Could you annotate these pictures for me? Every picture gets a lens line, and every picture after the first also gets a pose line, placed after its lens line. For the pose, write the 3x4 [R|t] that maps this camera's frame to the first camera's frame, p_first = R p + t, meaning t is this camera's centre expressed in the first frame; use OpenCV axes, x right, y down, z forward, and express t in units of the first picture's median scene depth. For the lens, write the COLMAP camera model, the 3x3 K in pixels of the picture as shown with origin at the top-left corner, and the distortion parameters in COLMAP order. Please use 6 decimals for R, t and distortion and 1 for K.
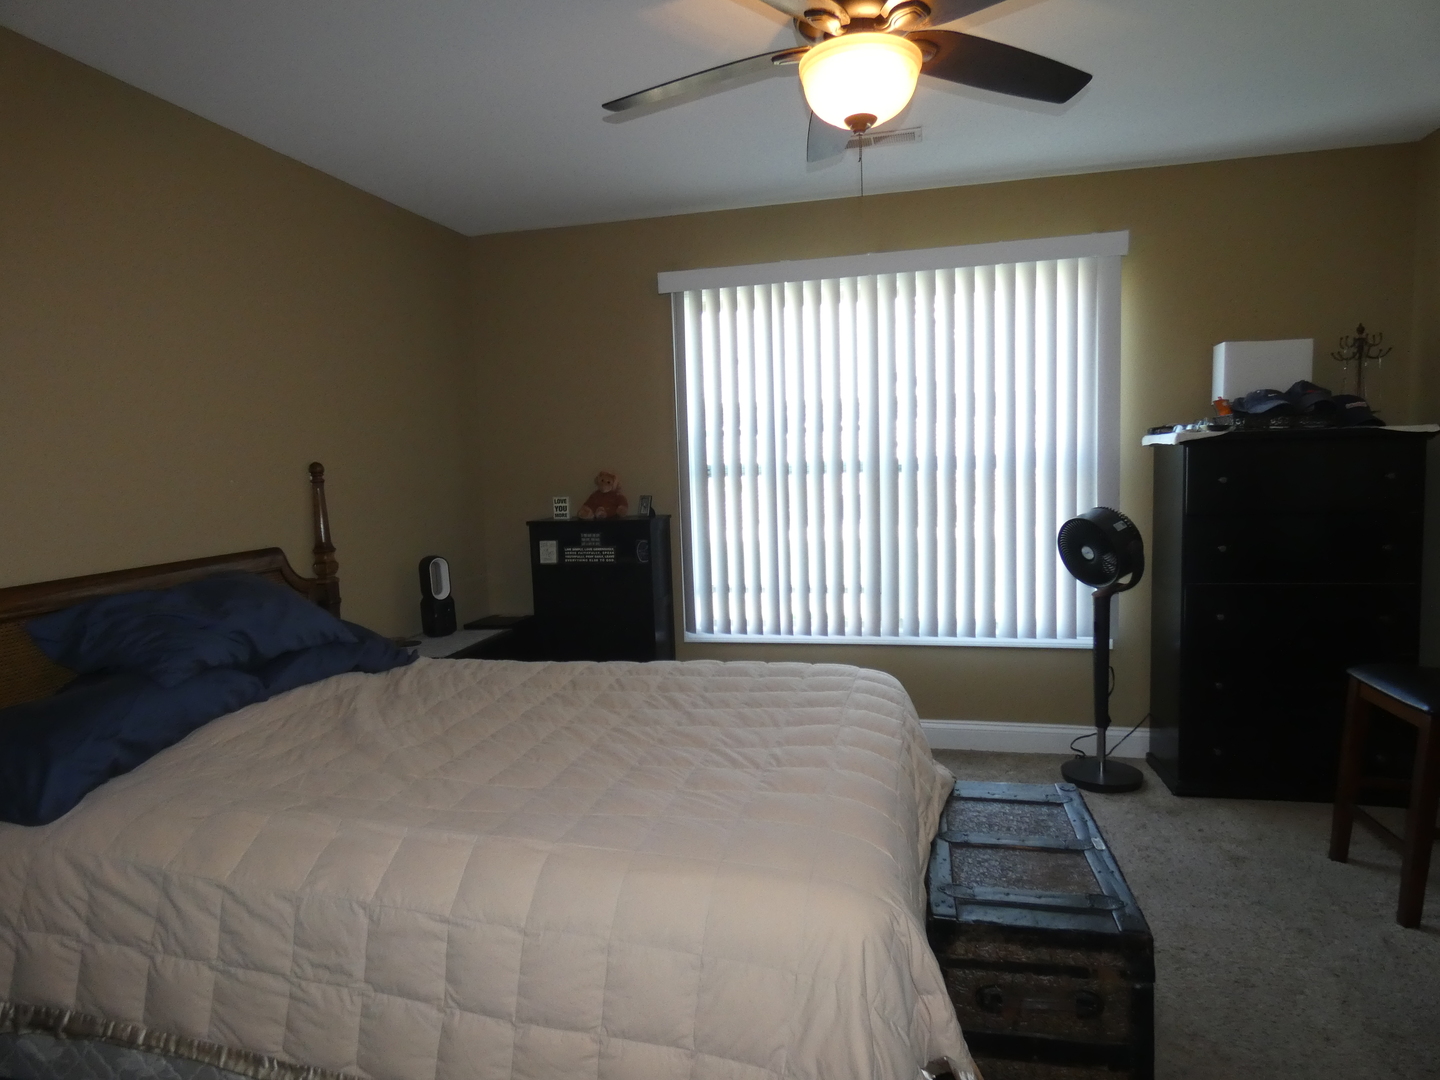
lens RADIAL K [[861.4, 0, 722.0], [0, 861.4, 540.1], [0, 0, 1]] dist [0.015030, -0.004456]
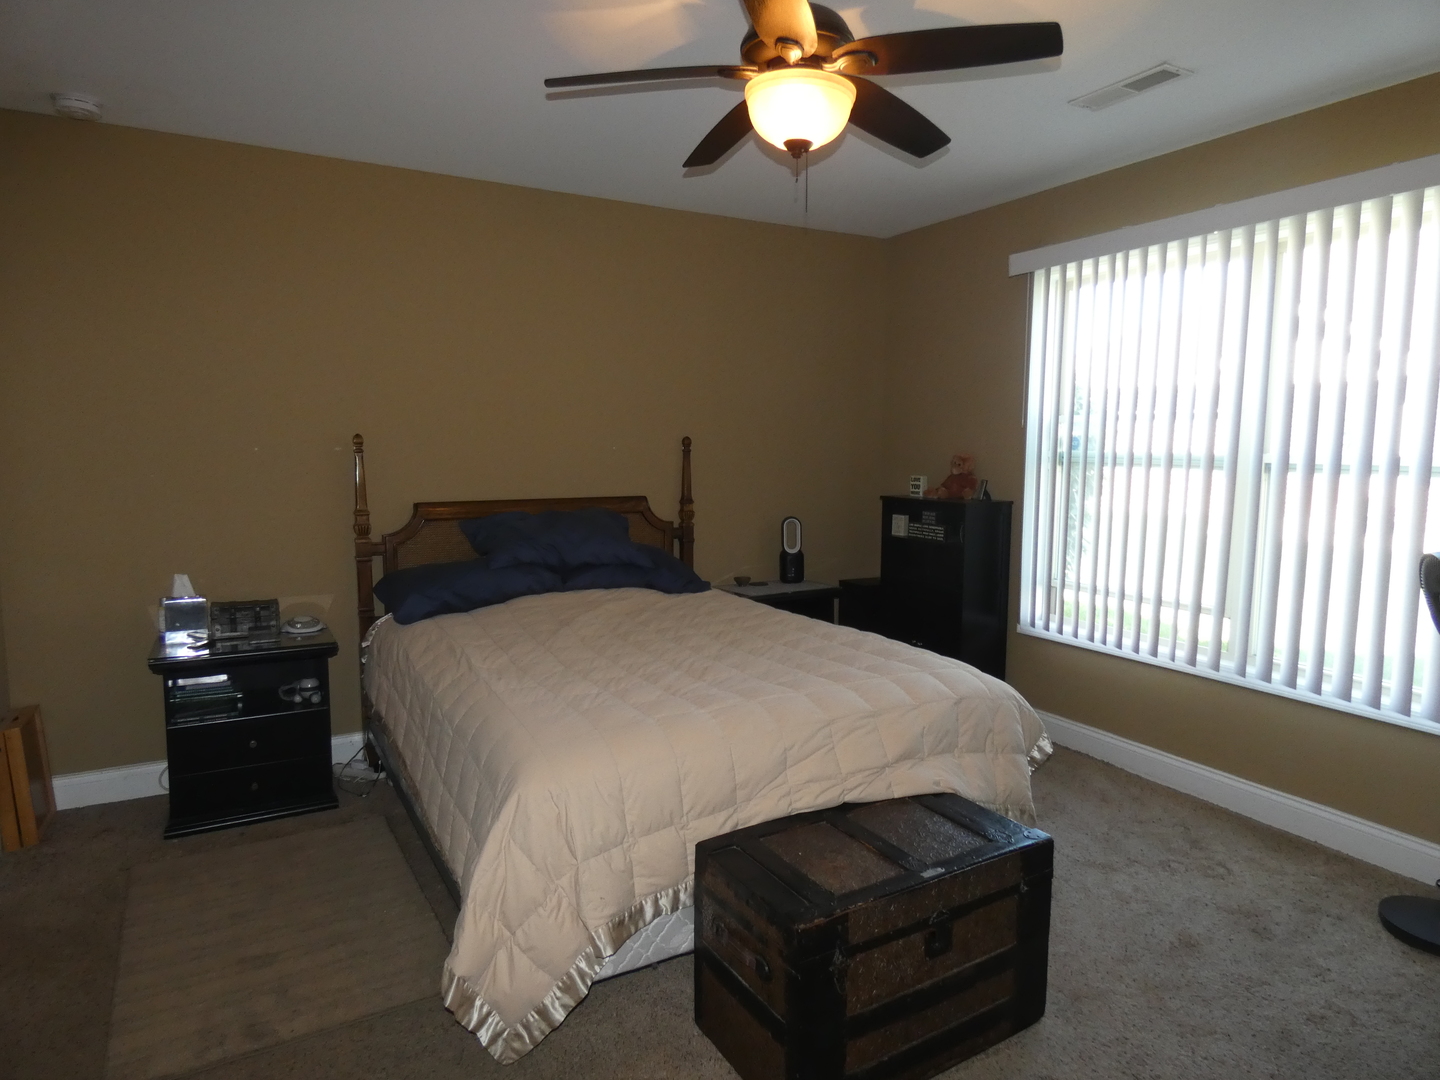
lens RADIAL K [[861.4, 0, 731.9], [0, 861.4, 539.2], [0, 0, 1]] dist [0.015030, -0.004456]
pose [[0.690025, 0.117707, -0.714150, 0.459397], [-0.097539, 0.992810, 0.069392, -0.025400], [0.717183, 0.021775, 0.696545, 0.093356]]
